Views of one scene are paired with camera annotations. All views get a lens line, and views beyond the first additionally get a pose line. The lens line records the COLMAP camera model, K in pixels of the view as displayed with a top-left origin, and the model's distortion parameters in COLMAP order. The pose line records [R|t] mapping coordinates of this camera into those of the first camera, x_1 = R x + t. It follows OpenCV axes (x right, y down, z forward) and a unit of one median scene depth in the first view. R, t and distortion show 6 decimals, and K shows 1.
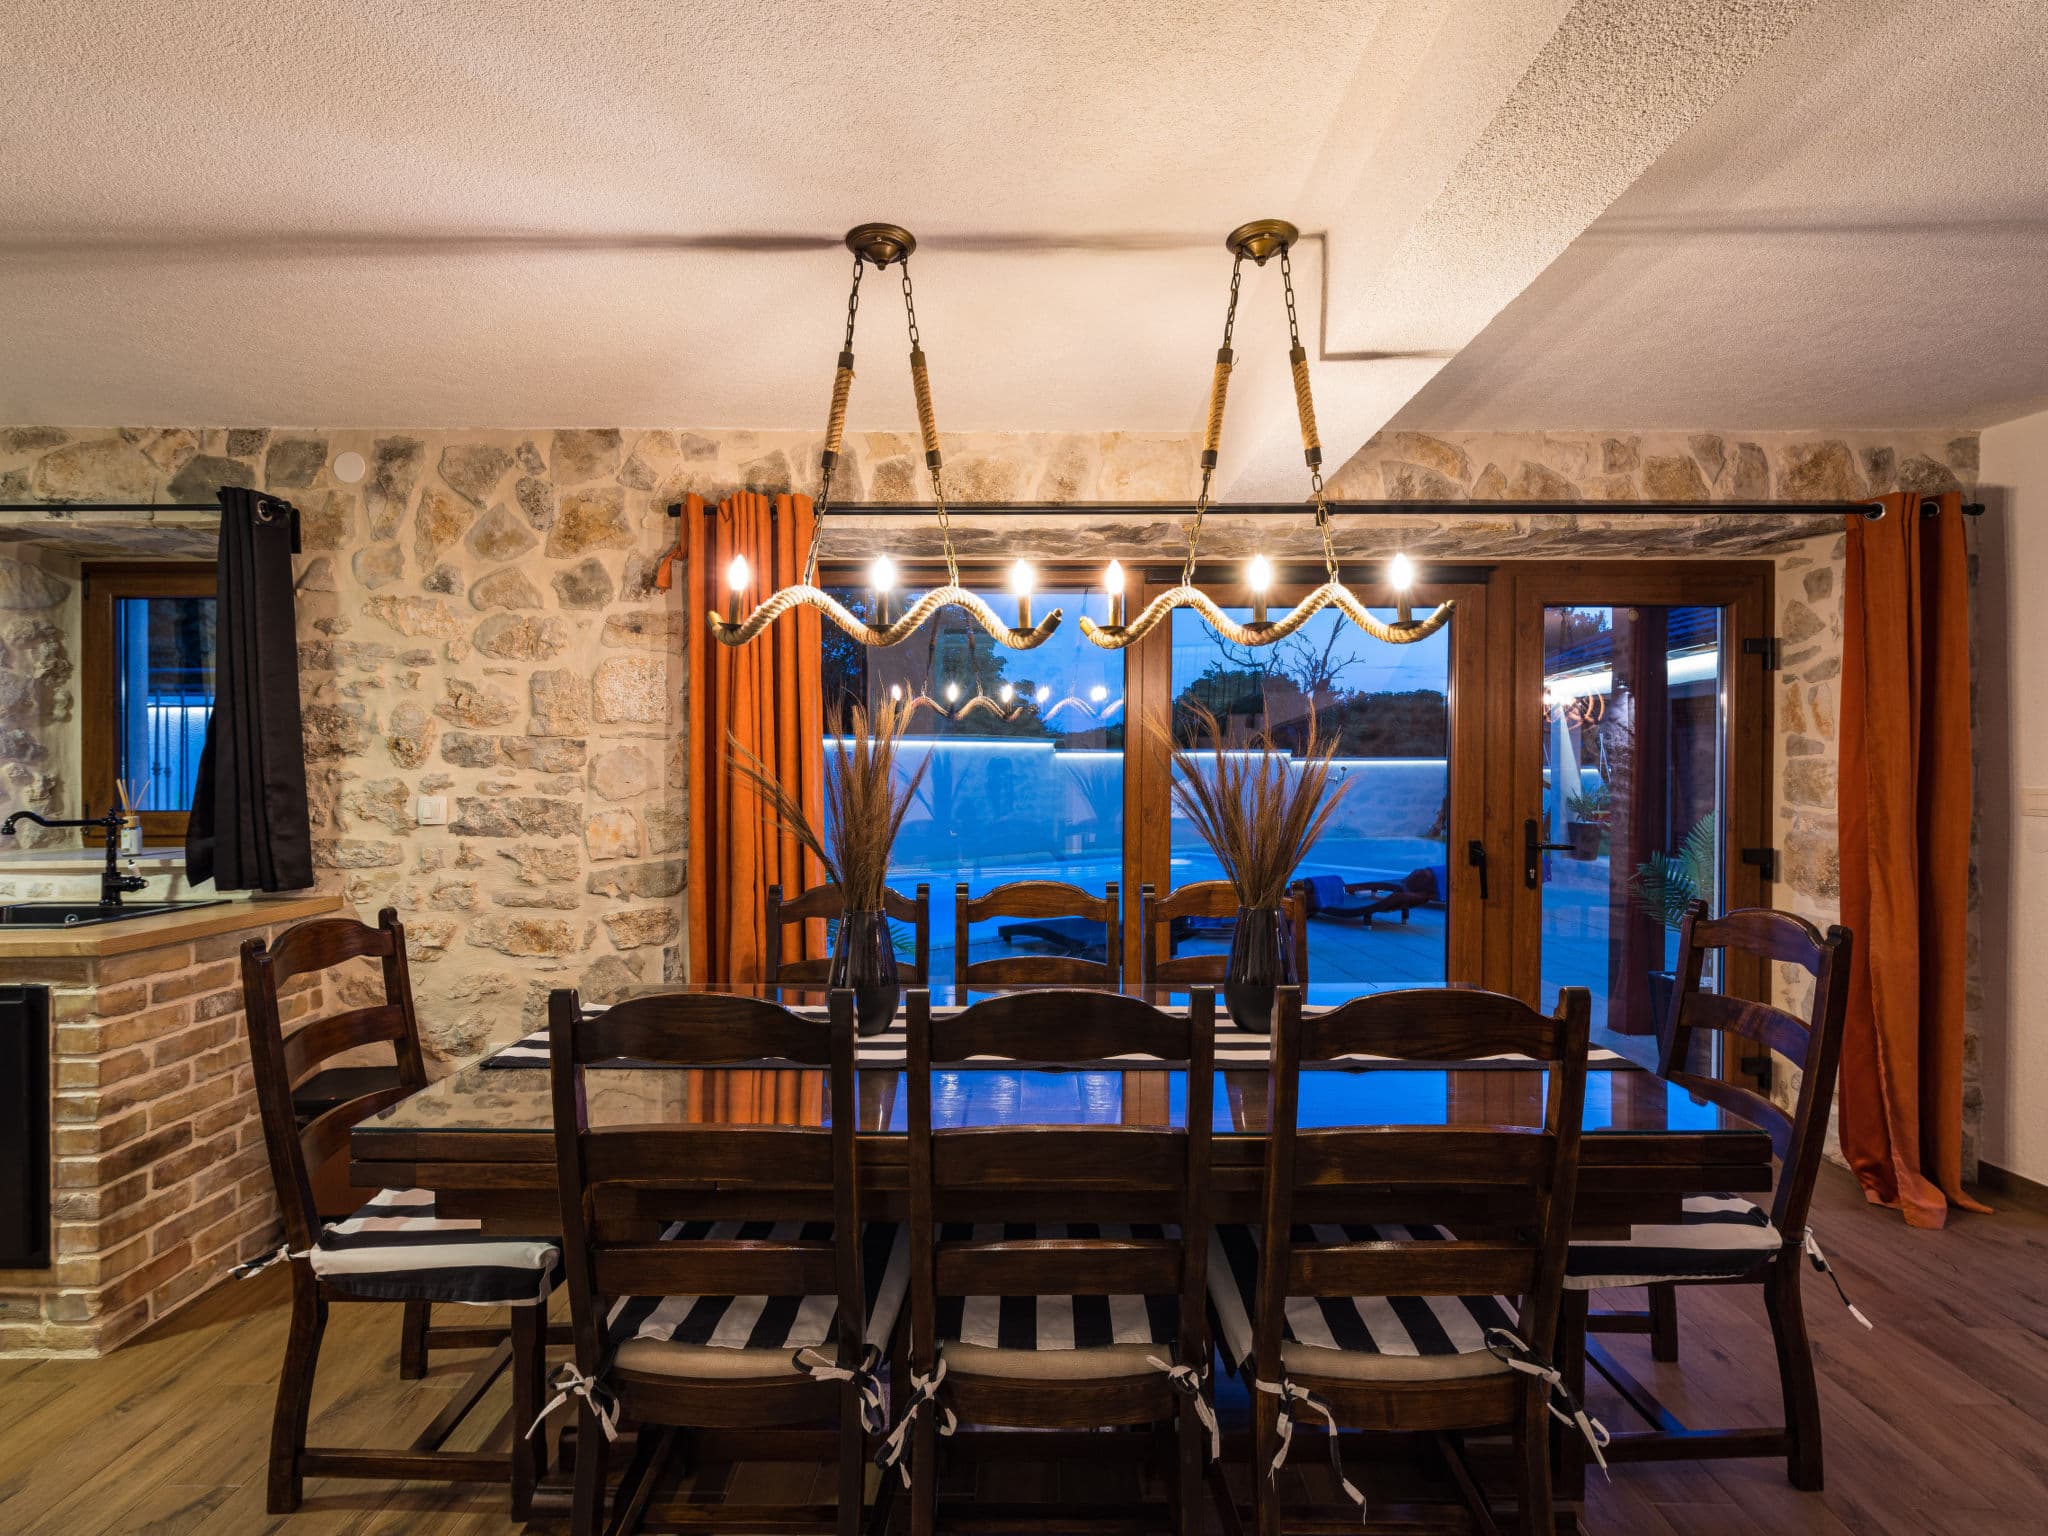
lens RADIAL K [[994.4, 0, 1100.0], [0, 994.4, 764.8], [0, 0, 1]] dist [0.004433, 0.000081]
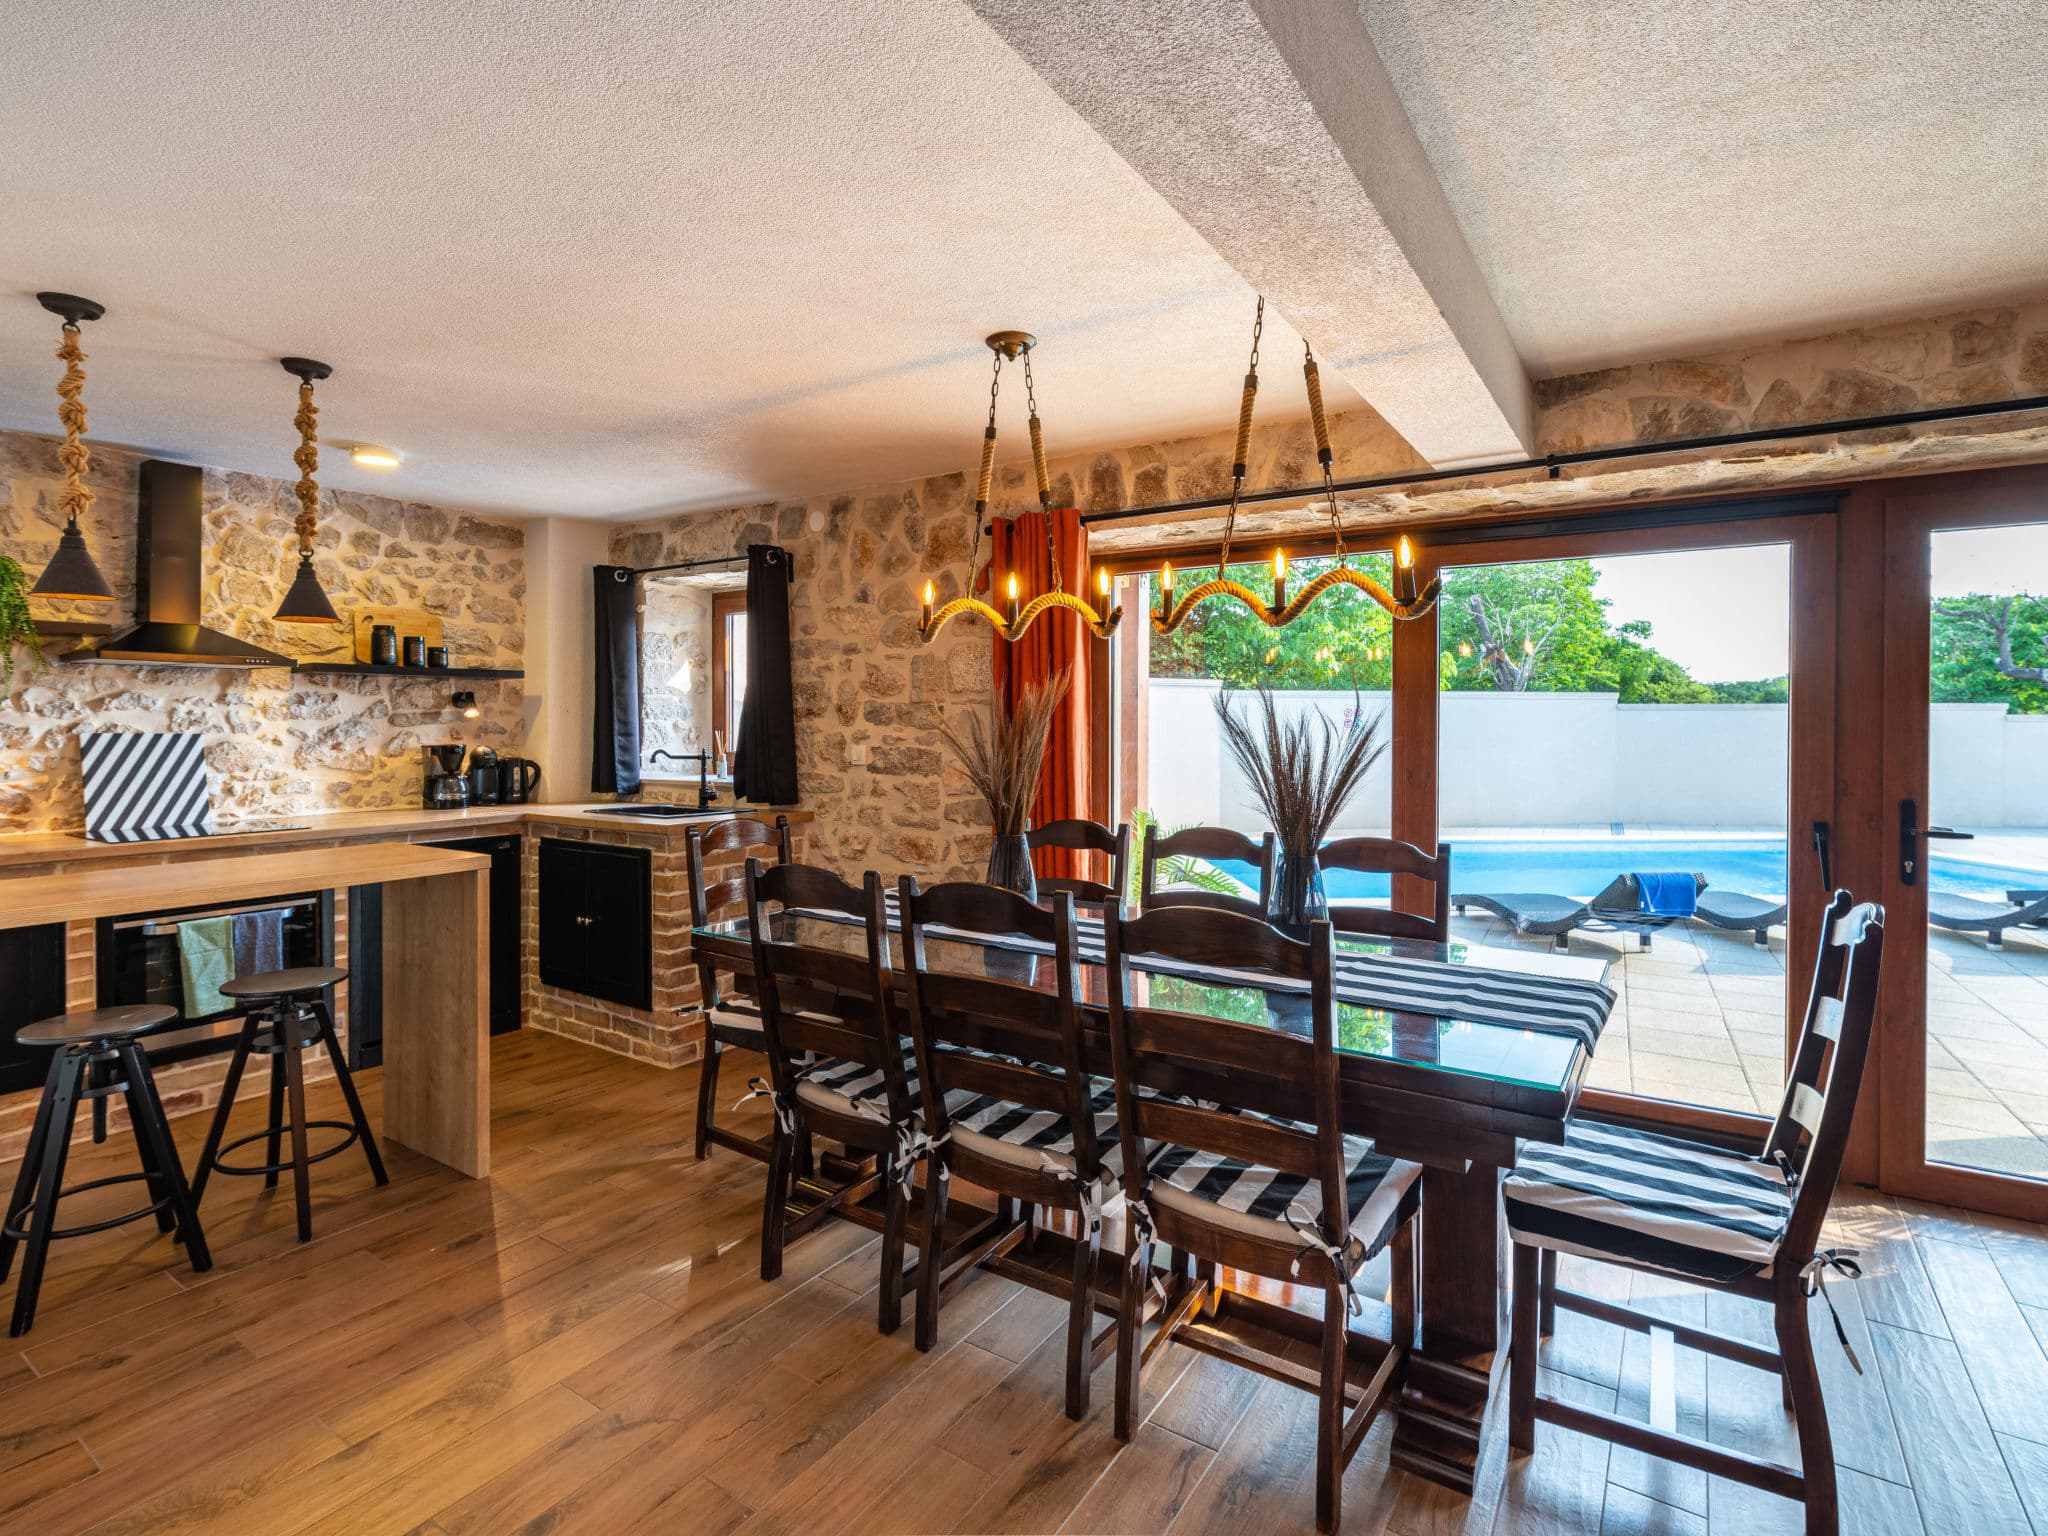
lens RADIAL K [[1061.1, 0, 1099.6], [0, 1061.1, 729.7], [0, 0, 1]] dist [-0.003216, 0.000274]
pose [[0.844512, 0.009058, -0.535461, 0.437456], [-0.005781, 0.999953, 0.007798, -0.004577], [0.535506, -0.003490, 0.844524, -0.102025]]
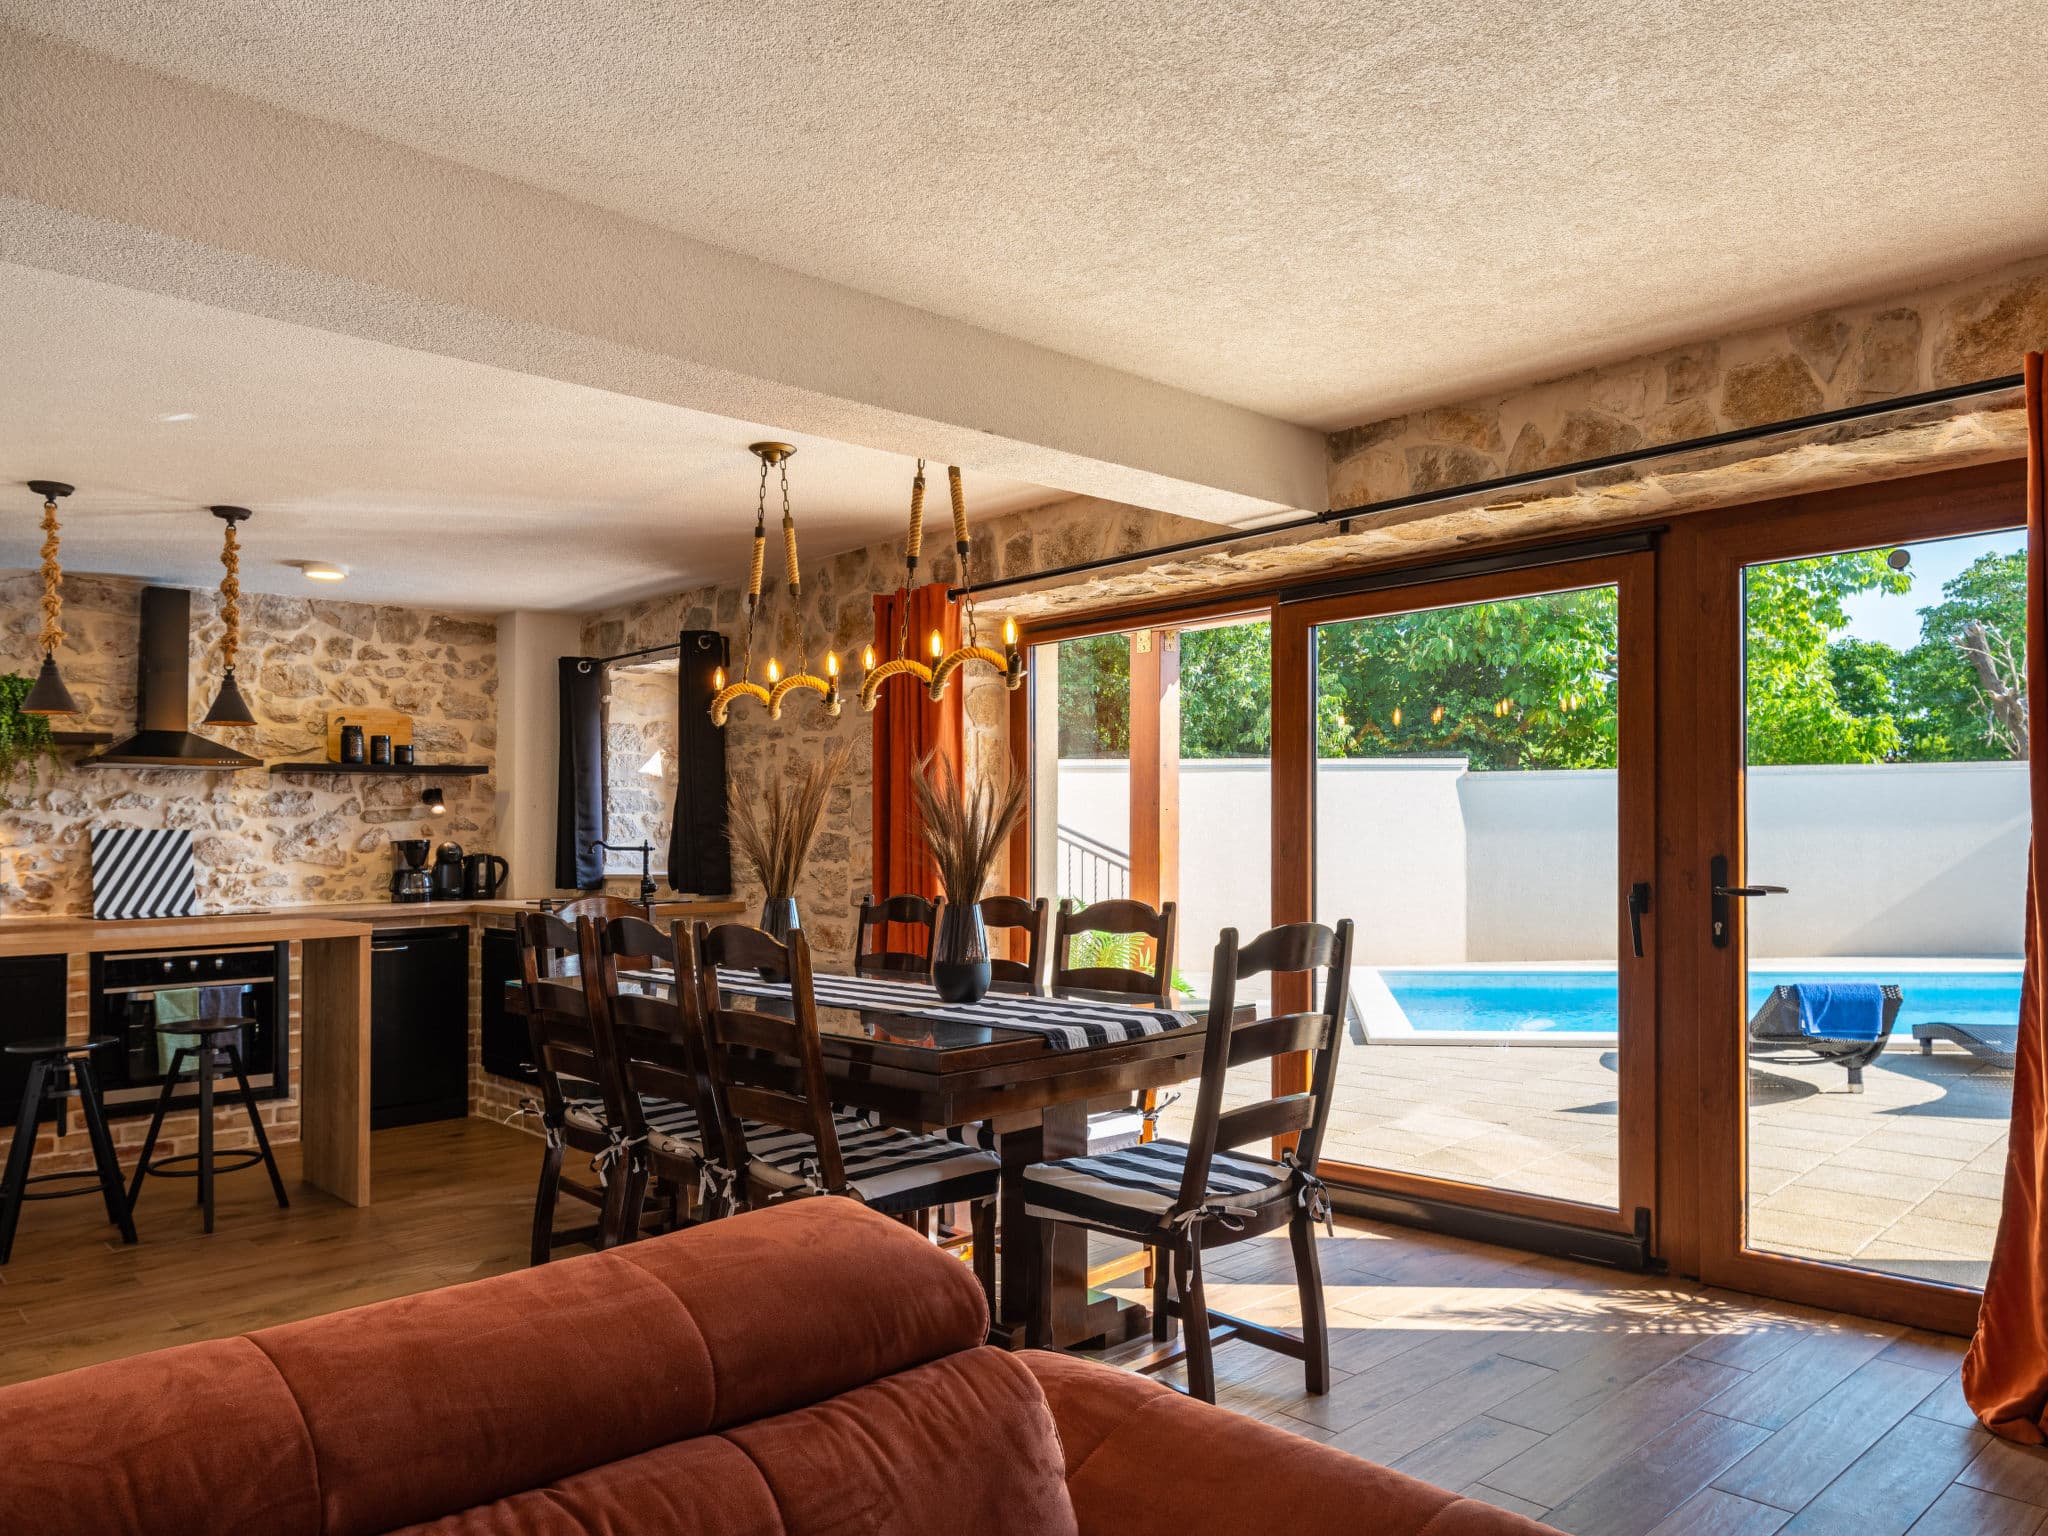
lens RADIAL K [[1576.0, 0, 1208.4], [0, 1576.0, 780.9], [0, 0, 1]] dist [0.001469, -0.004576]
pose [[0.712078, -0.035849, -0.701184, 1.292890], [0.014388, 0.999231, -0.036476, 0.049039], [0.701953, 0.015885, 0.712046, -0.146262]]
